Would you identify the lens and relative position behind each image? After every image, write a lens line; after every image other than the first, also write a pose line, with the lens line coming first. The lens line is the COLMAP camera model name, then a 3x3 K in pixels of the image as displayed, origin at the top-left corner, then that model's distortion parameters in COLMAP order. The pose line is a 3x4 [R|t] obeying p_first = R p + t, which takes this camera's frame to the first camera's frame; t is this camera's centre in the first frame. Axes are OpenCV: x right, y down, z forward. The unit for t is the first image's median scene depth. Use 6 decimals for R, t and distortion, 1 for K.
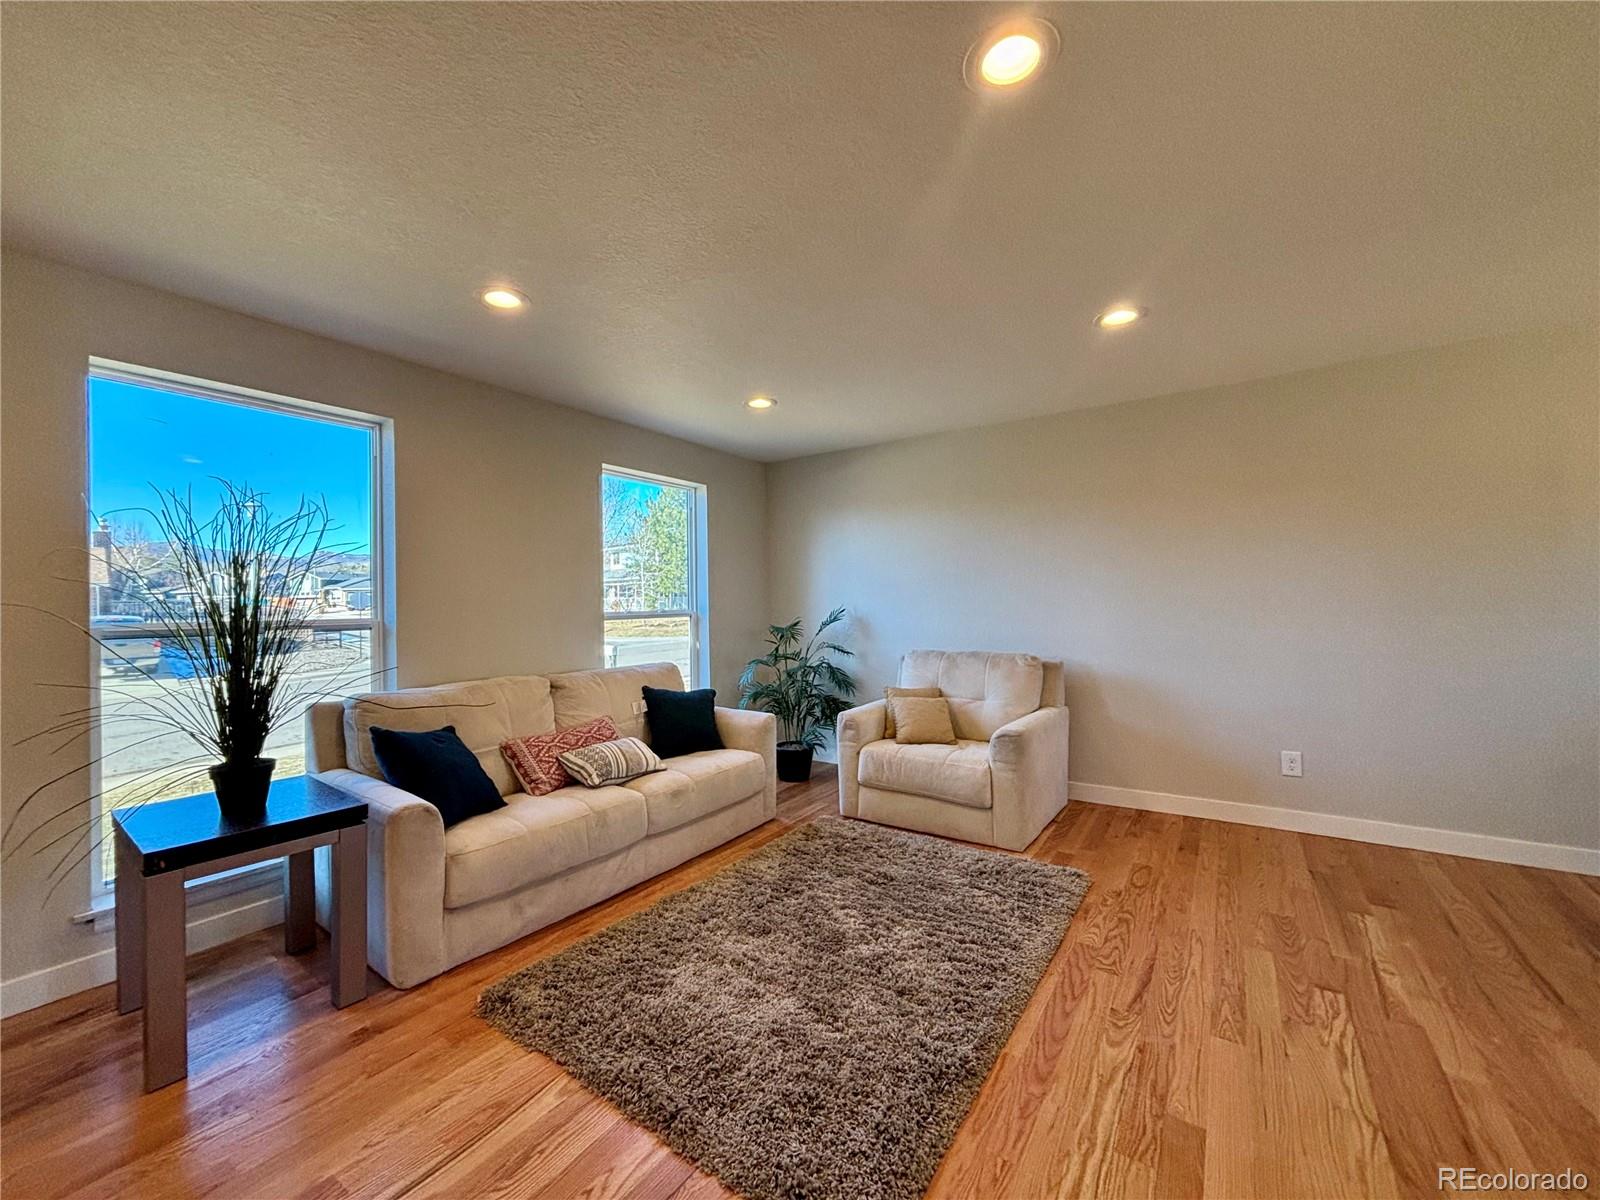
lens RADIAL K [[646.0, 0, 802.4], [0, 646.0, 598.4], [0, 0, 1]] dist [0.003581, -0.000989]
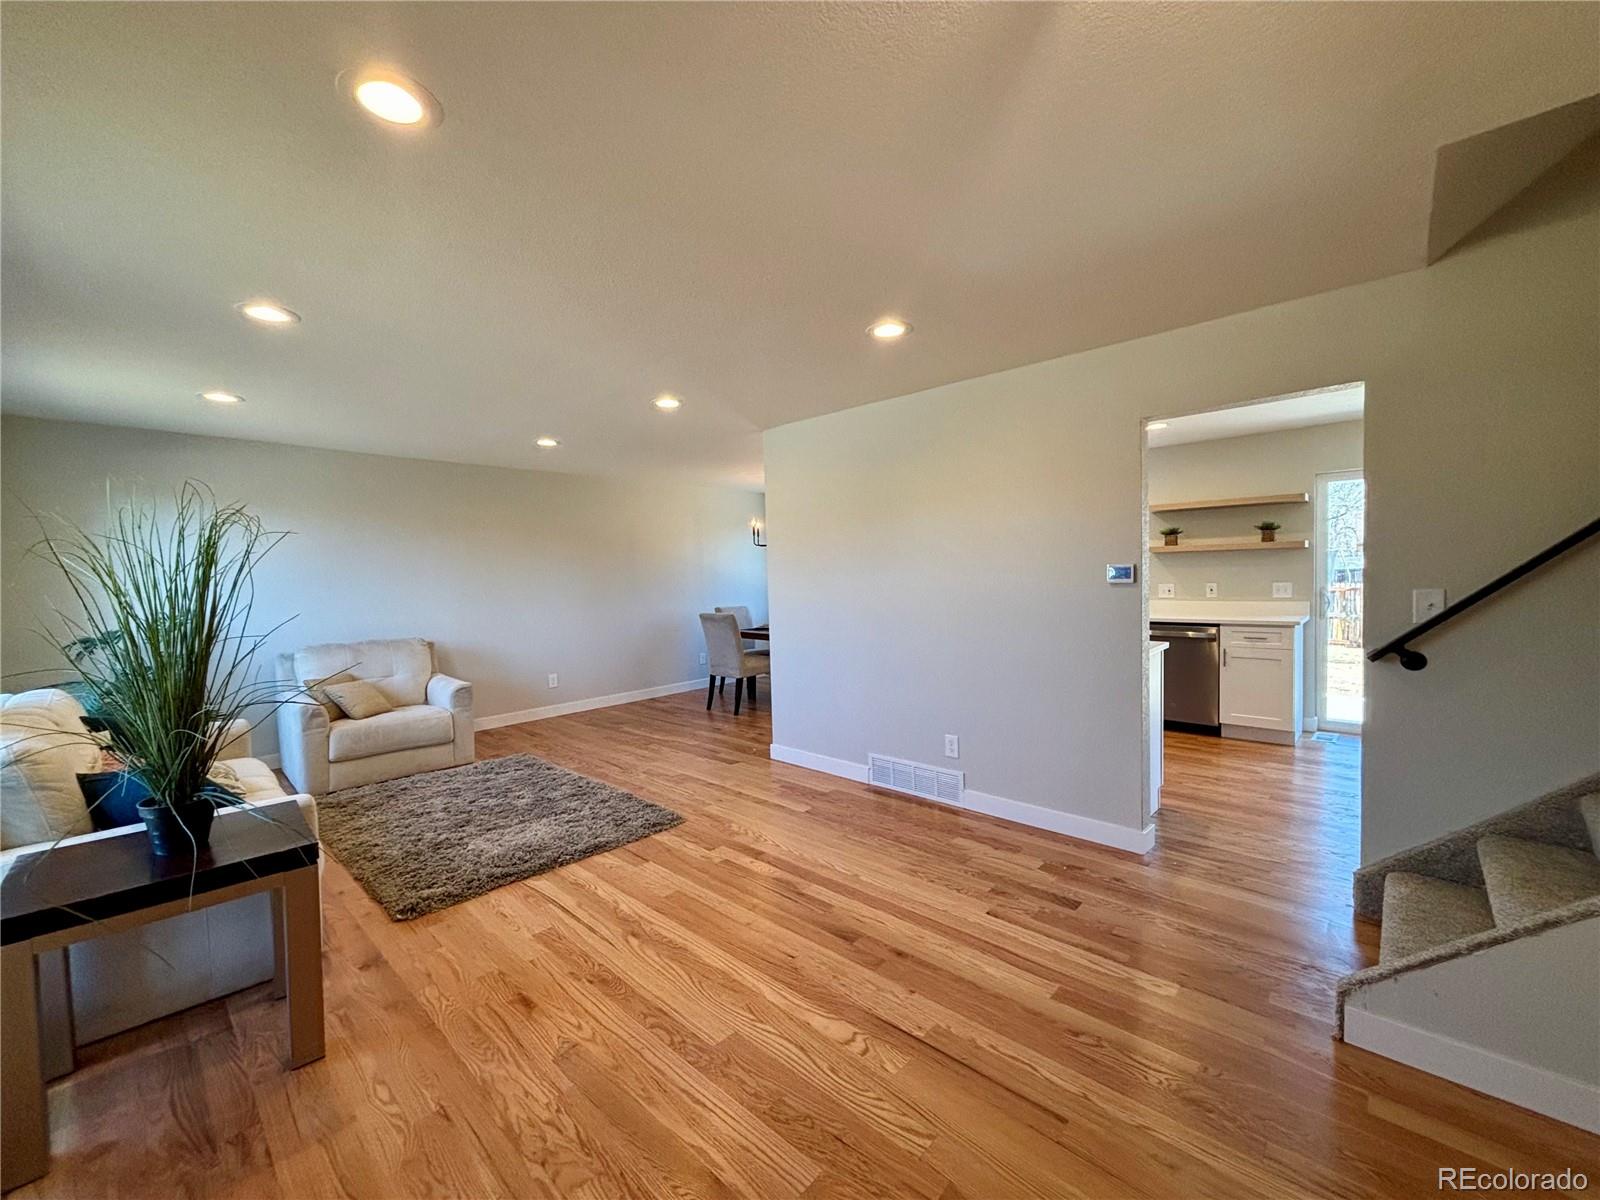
lens RADIAL K [[646.0, 0, 804.7], [0, 646.0, 599.5], [0, 0, 1]] dist [0.003581, -0.000989]
pose [[0.151910, -0.033303, 0.987833, -1.607756], [0.015273, 0.999392, 0.031344, -0.041927], [-0.988276, 0.010325, 0.152326, -0.008614]]
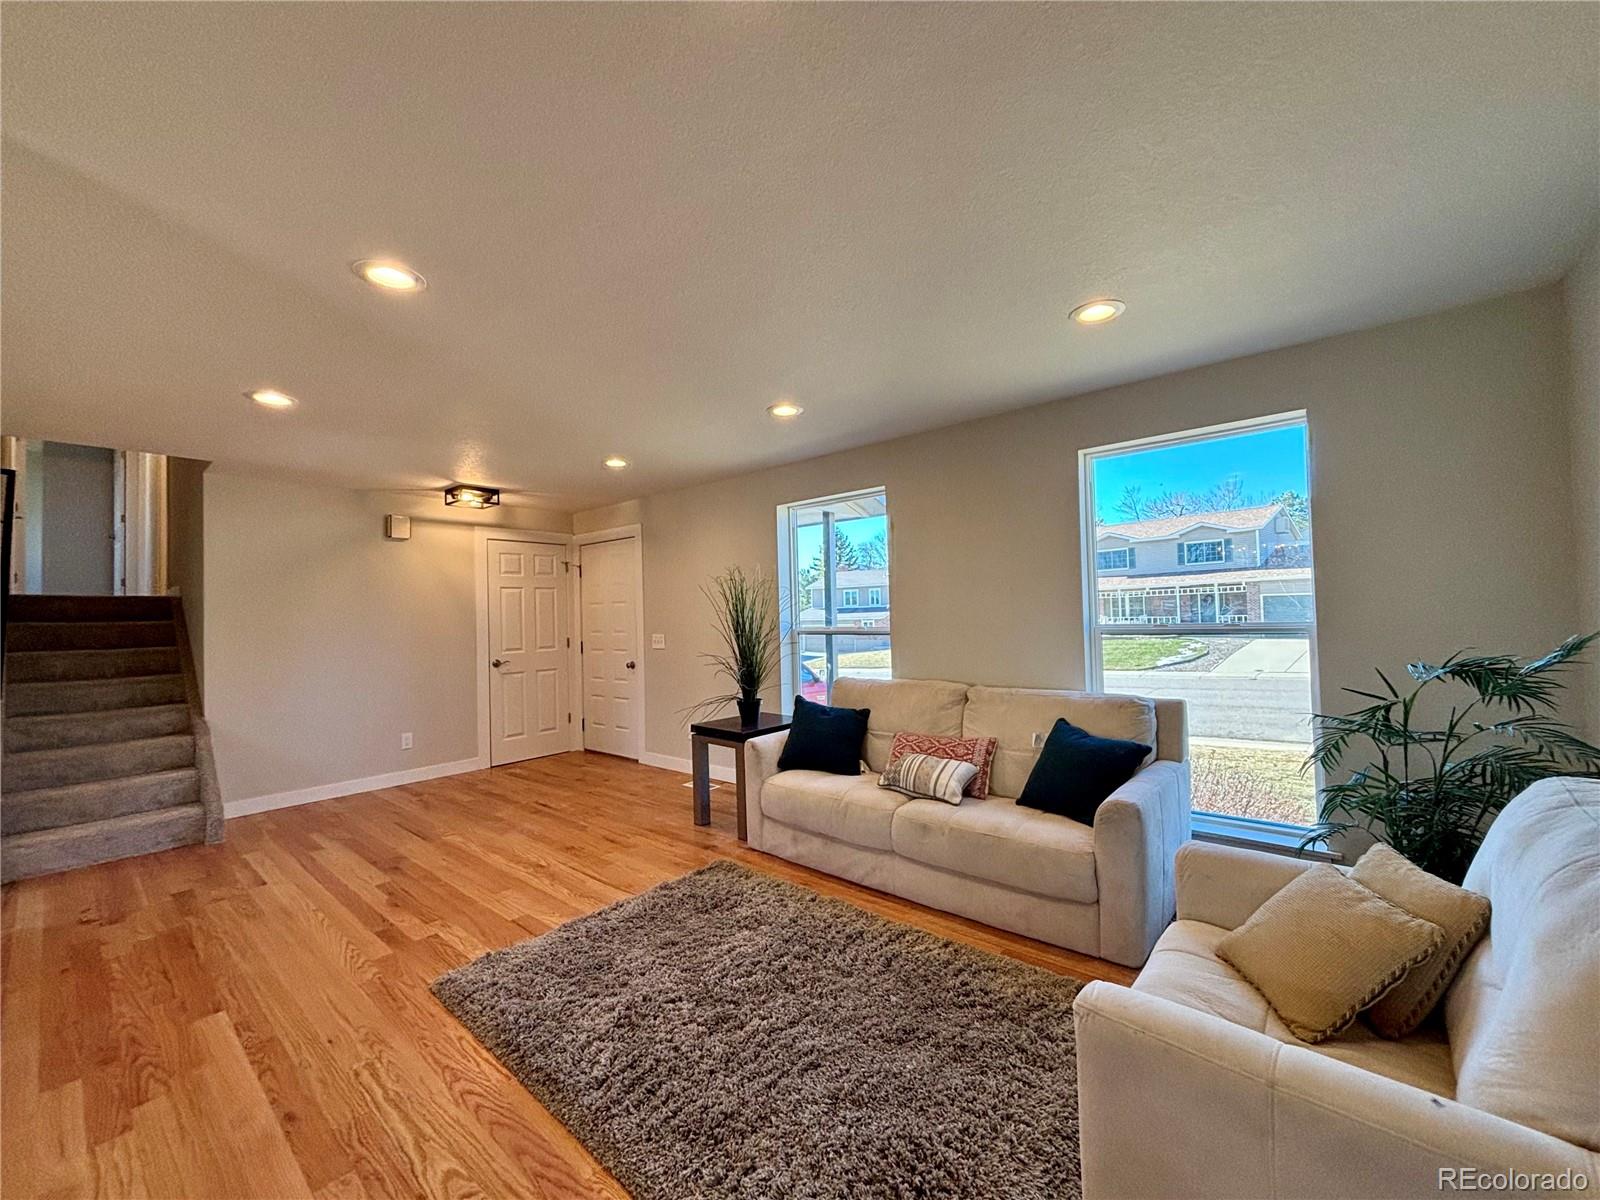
lens RADIAL K [[646.0, 0, 787.9], [0, 646.0, 595.3], [0, 0, 1]] dist [0.003581, -0.000989]
pose [[-0.137596, -0.010873, -0.990429, 1.113251], [0.038938, 0.999107, -0.016378, -0.034897], [0.989723, -0.040819, -0.137050, 1.392913]]
